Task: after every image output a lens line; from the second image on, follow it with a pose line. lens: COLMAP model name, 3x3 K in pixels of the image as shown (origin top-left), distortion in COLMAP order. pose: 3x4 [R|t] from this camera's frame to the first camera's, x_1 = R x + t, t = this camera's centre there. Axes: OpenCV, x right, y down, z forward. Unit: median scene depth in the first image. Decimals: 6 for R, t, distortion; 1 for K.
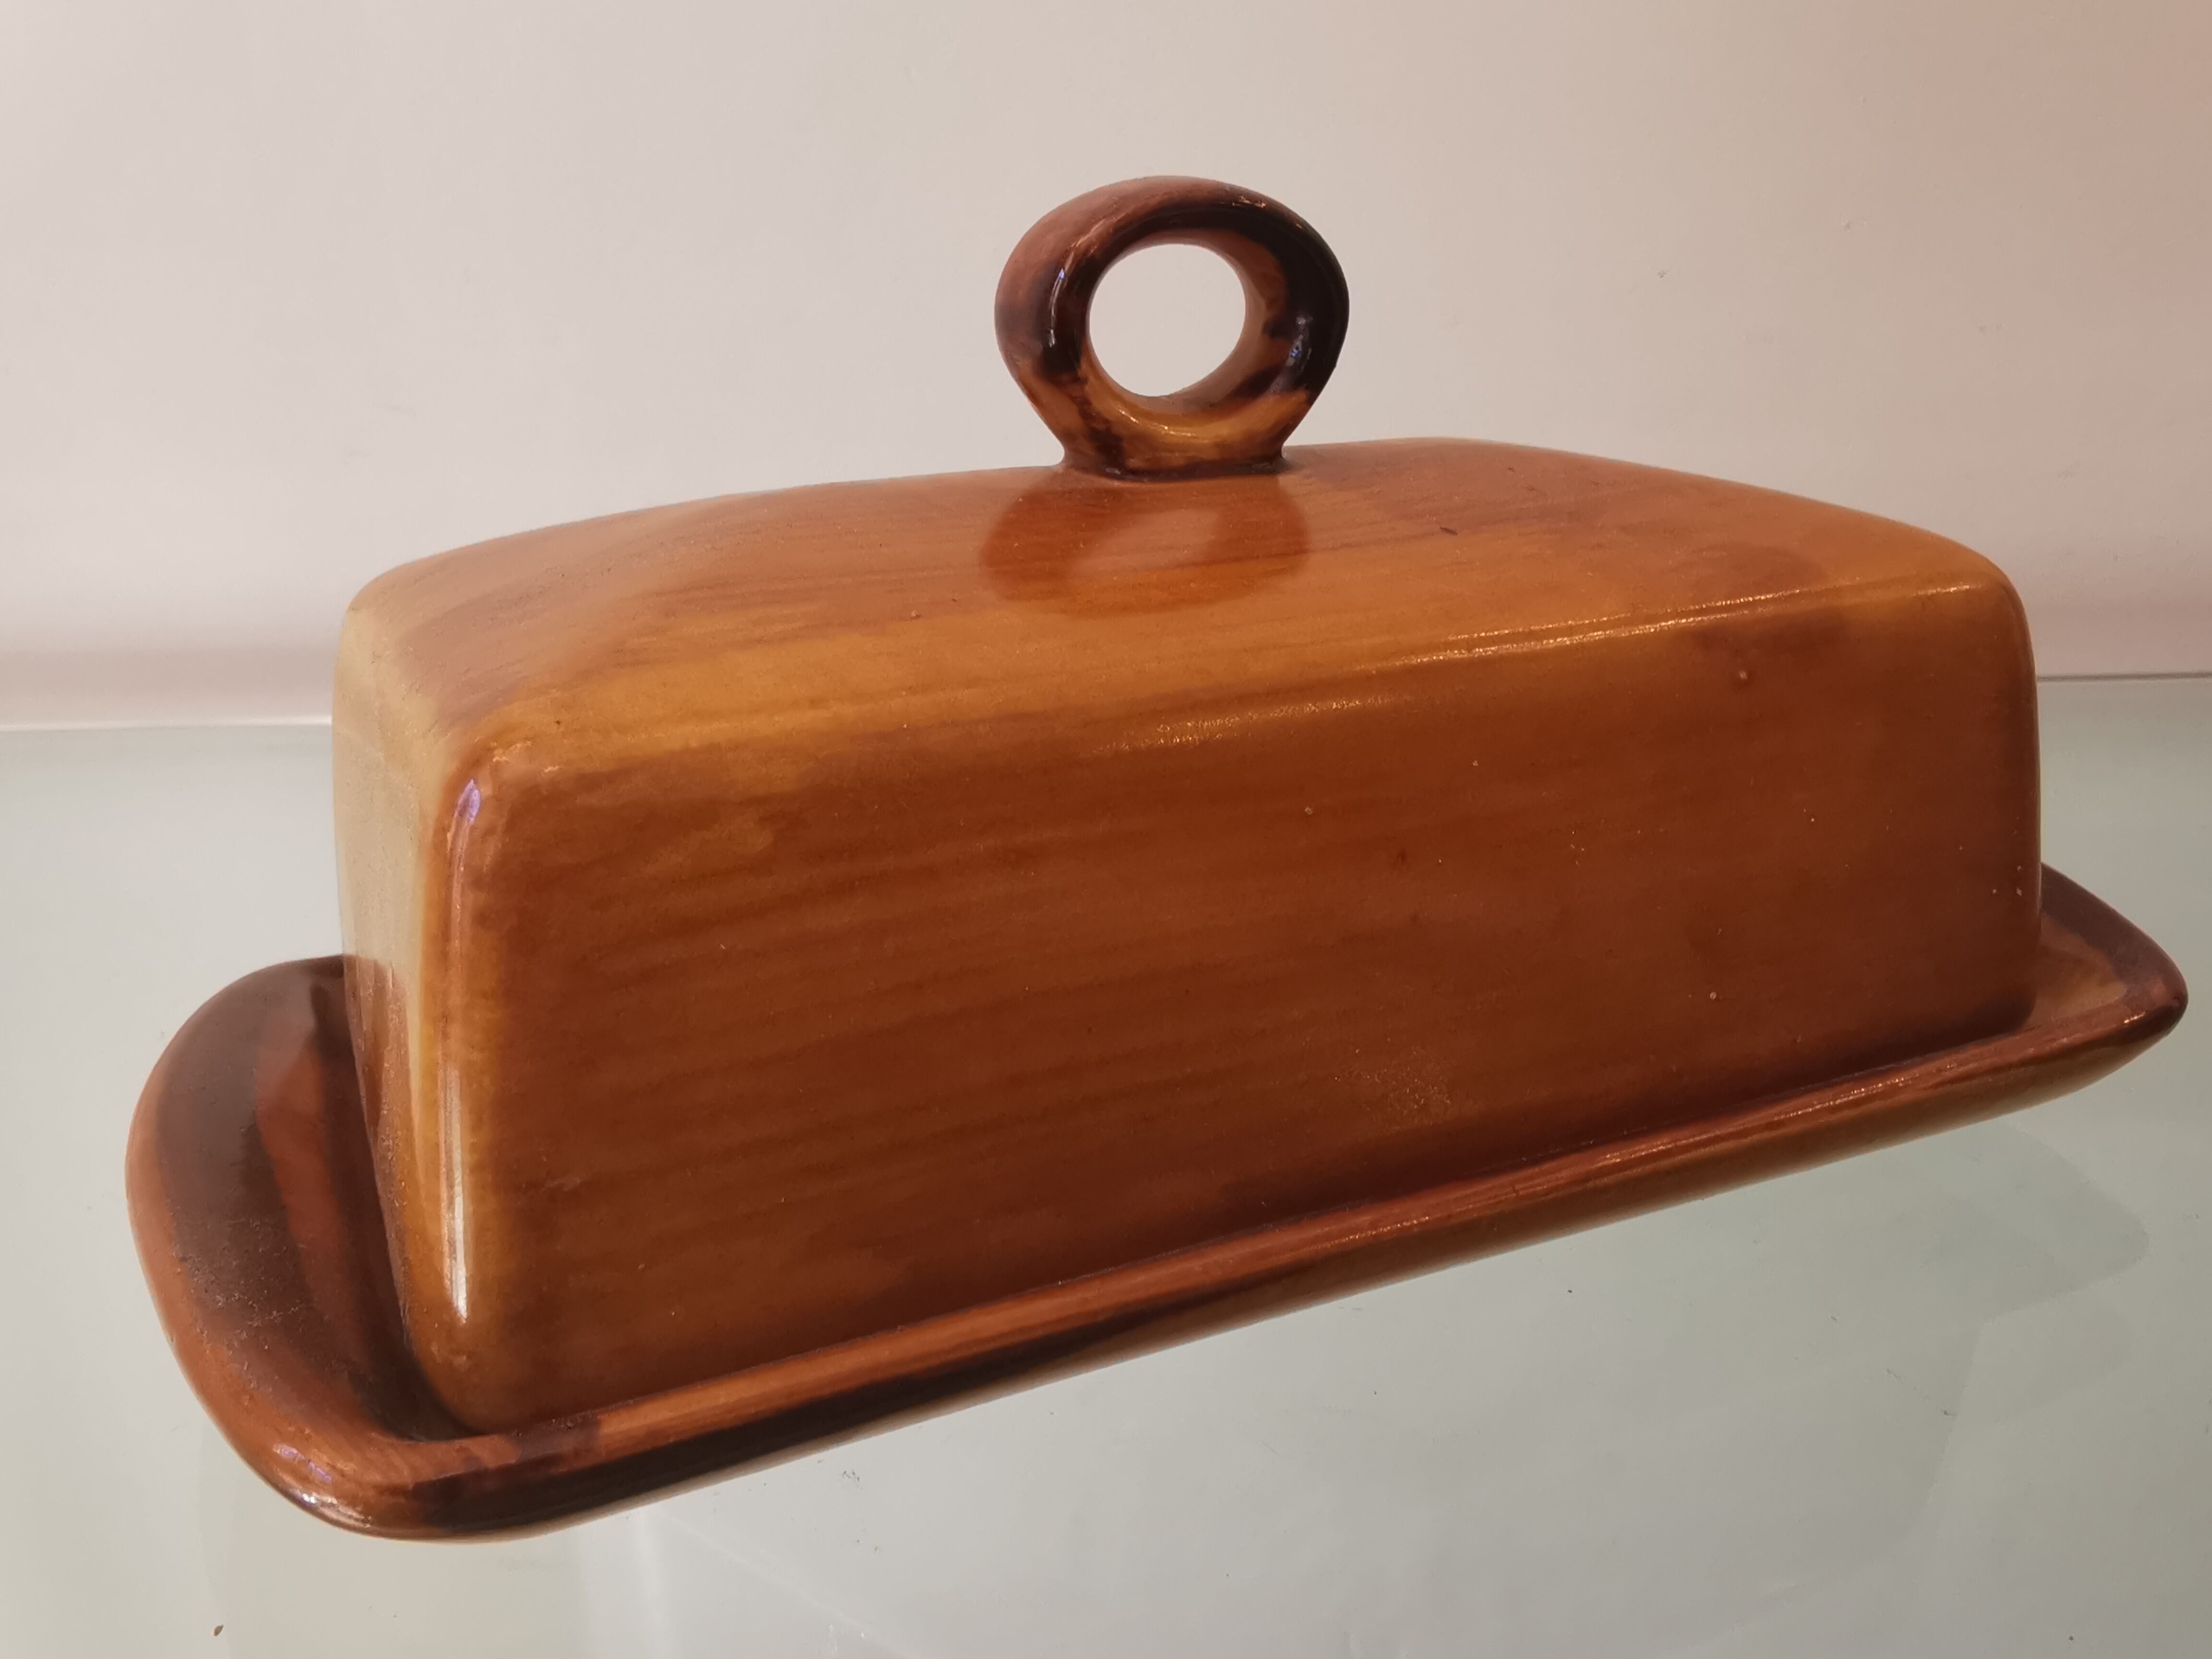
lens RADIAL K [[1821.2, 0, 1106.0], [0, 1821.2, 829.5], [0, 0, 1]] dist [0.136479, -0.282347]
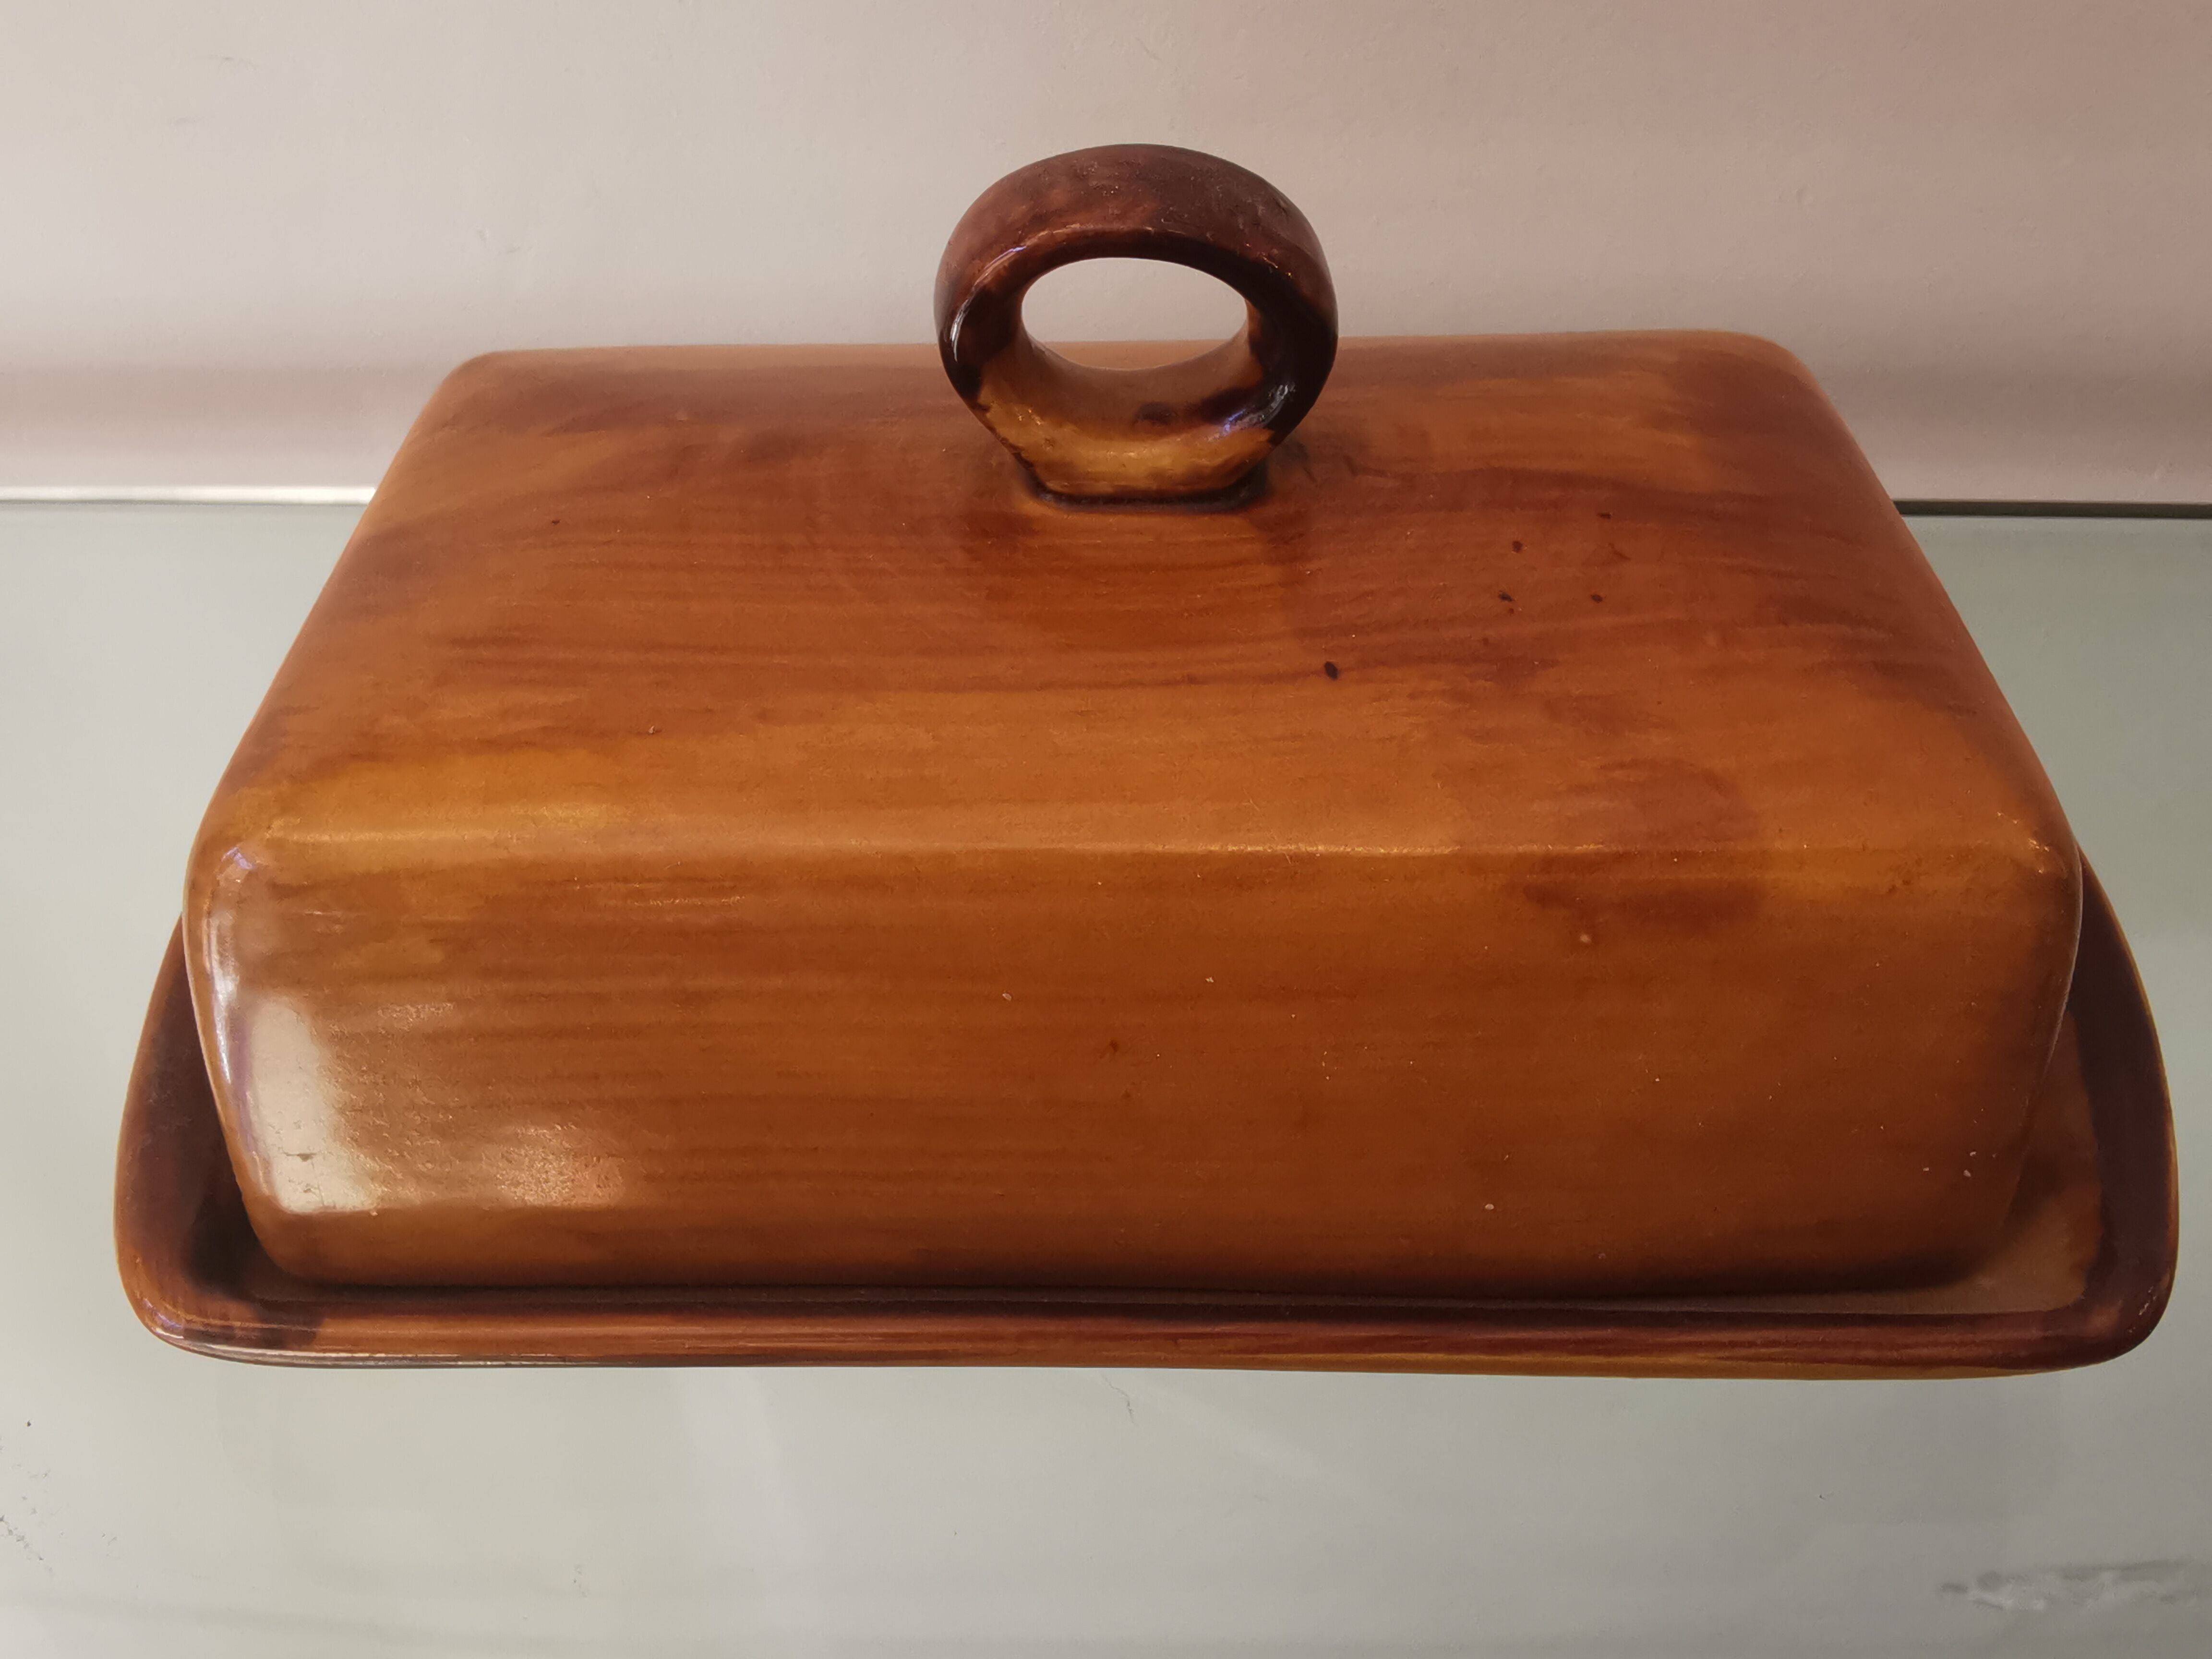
lens RADIAL K [[1821.2, 0, 1106.0], [0, 1821.2, 829.5], [0, 0, 1]] dist [0.136479, -0.282347]
pose [[0.902704, 0.295014, -0.313195, 0.393477], [-0.140174, 0.889853, 0.434182, -0.469464], [0.406787, -0.348036, 0.844627, 0.191043]]
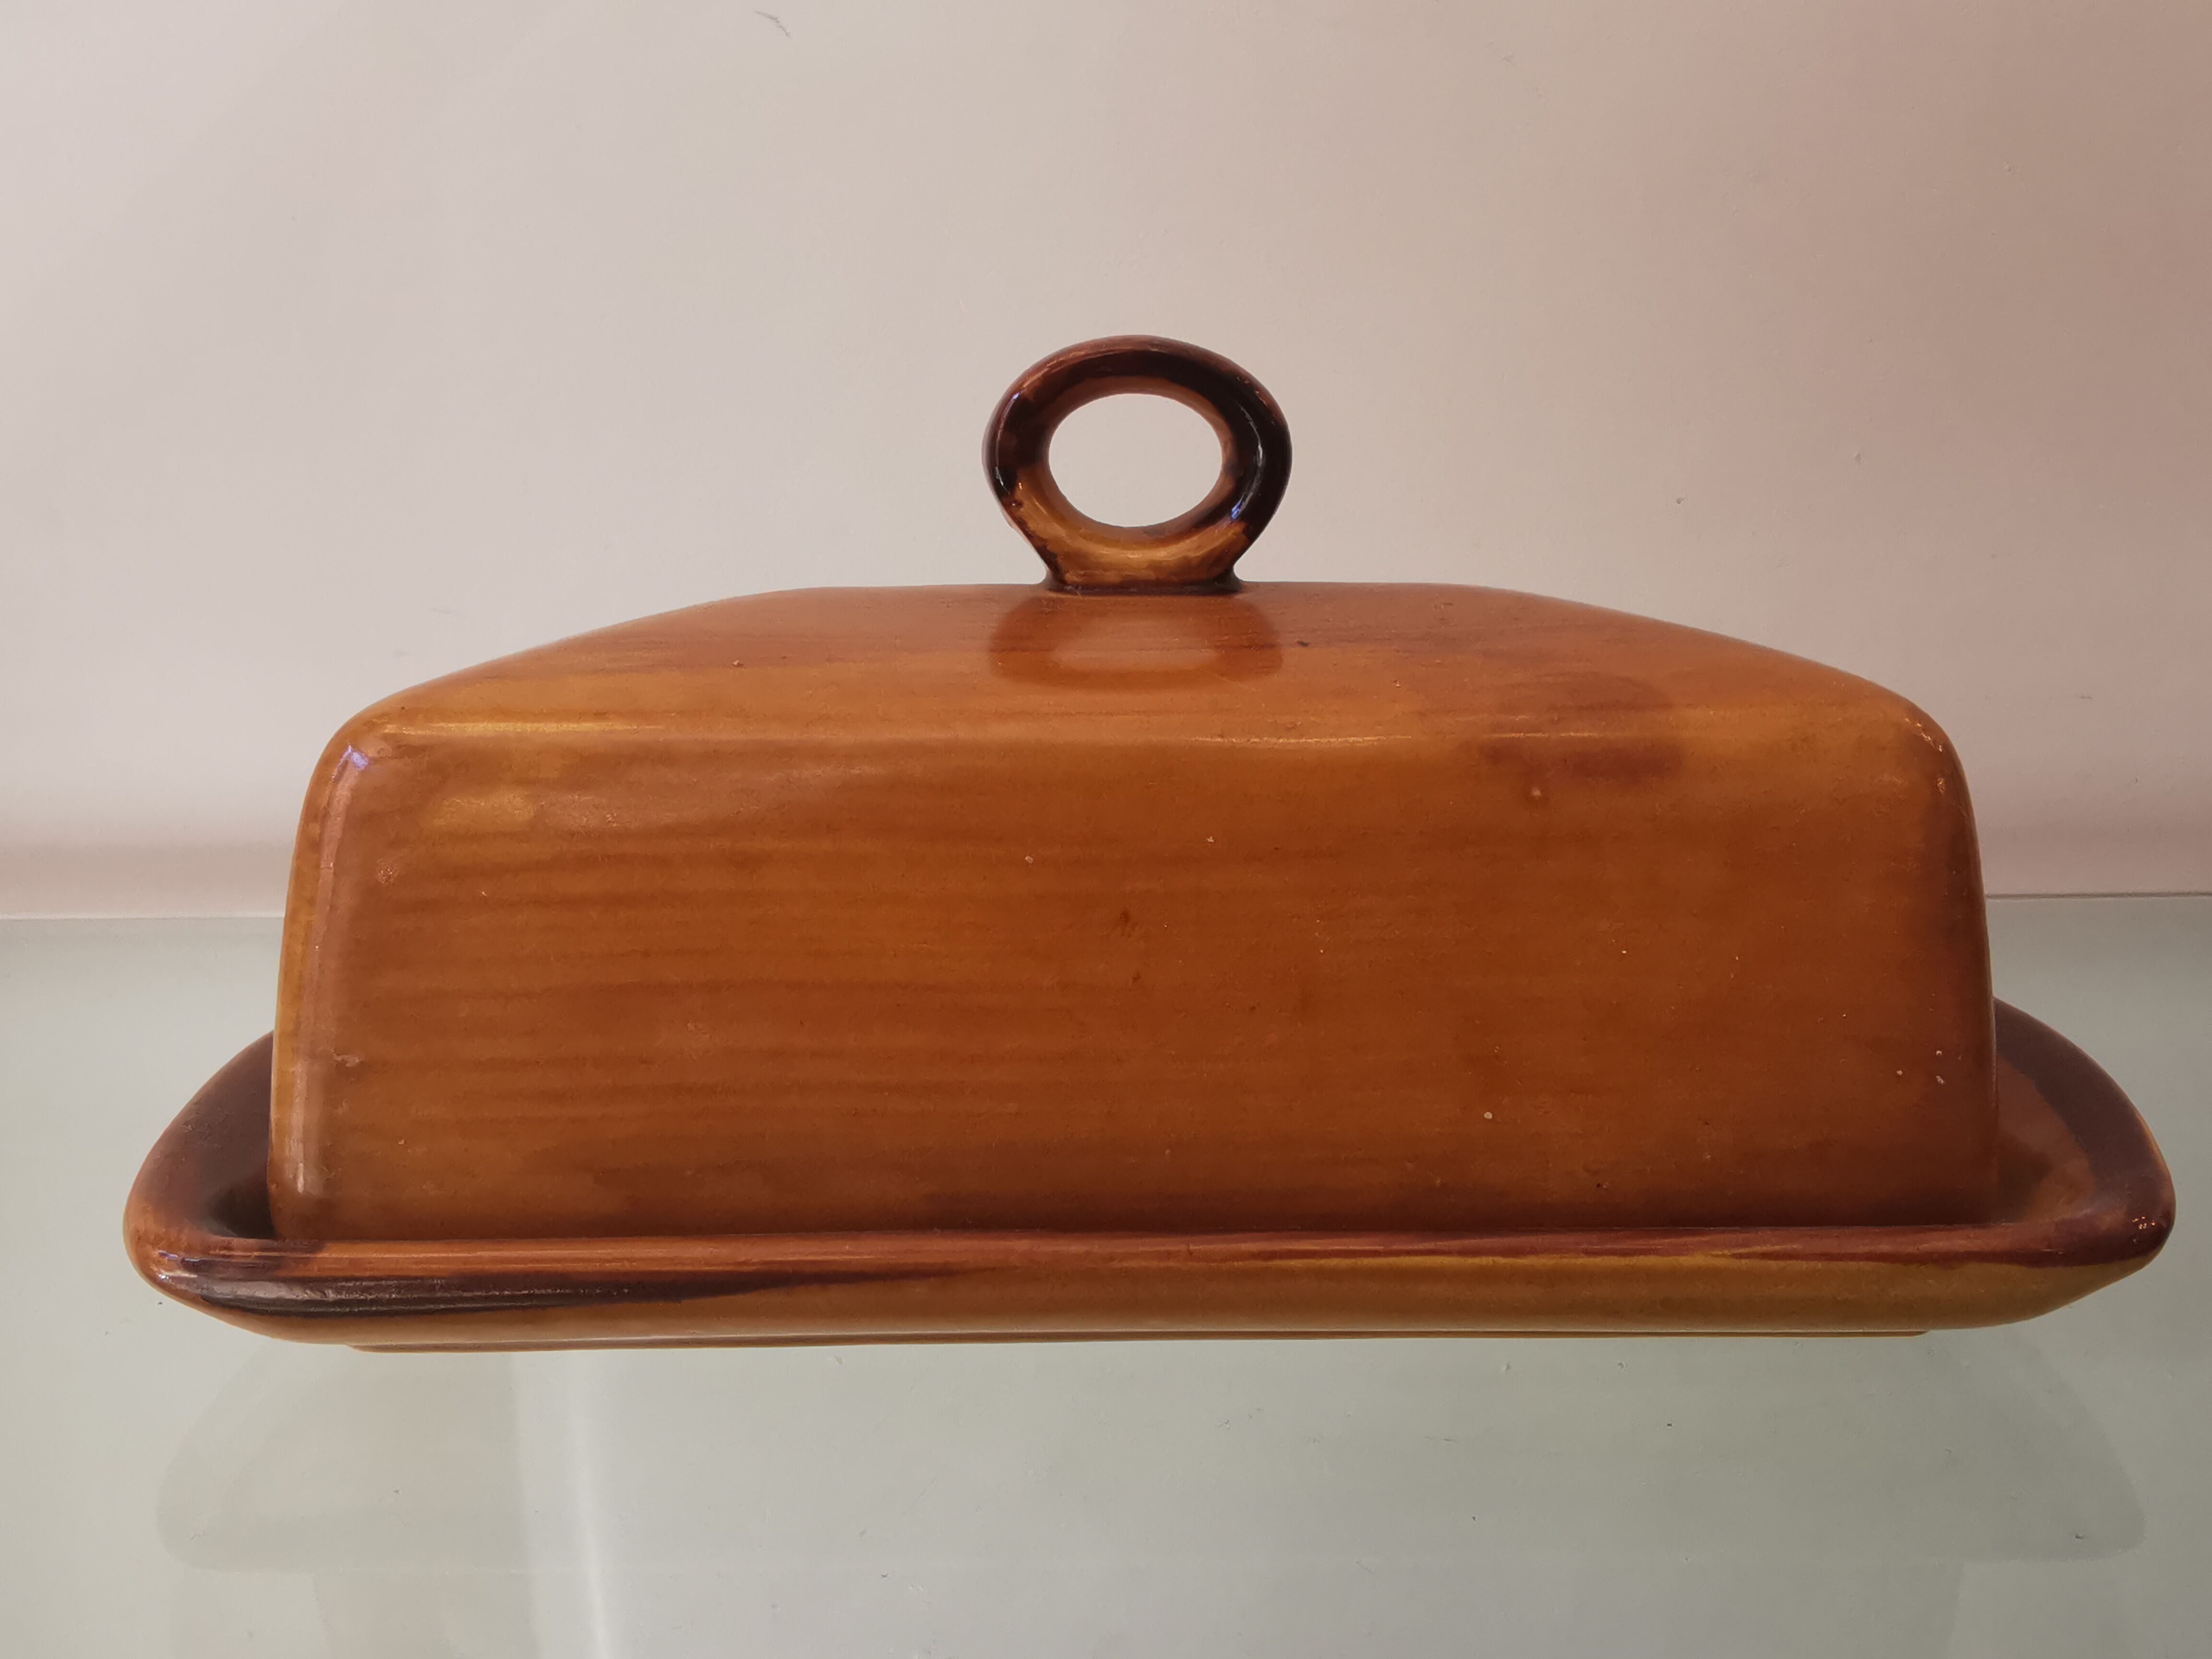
lens RADIAL K [[1821.2, 0, 1106.0], [0, 1821.2, 829.5], [0, 0, 1]] dist [0.136479, -0.282347]
pose [[0.906520, 0.084904, -0.413537, 0.540101], [-0.141547, 0.983994, -0.108260, 0.075346], [0.397726, 0.156675, 0.904028, 0.014149]]
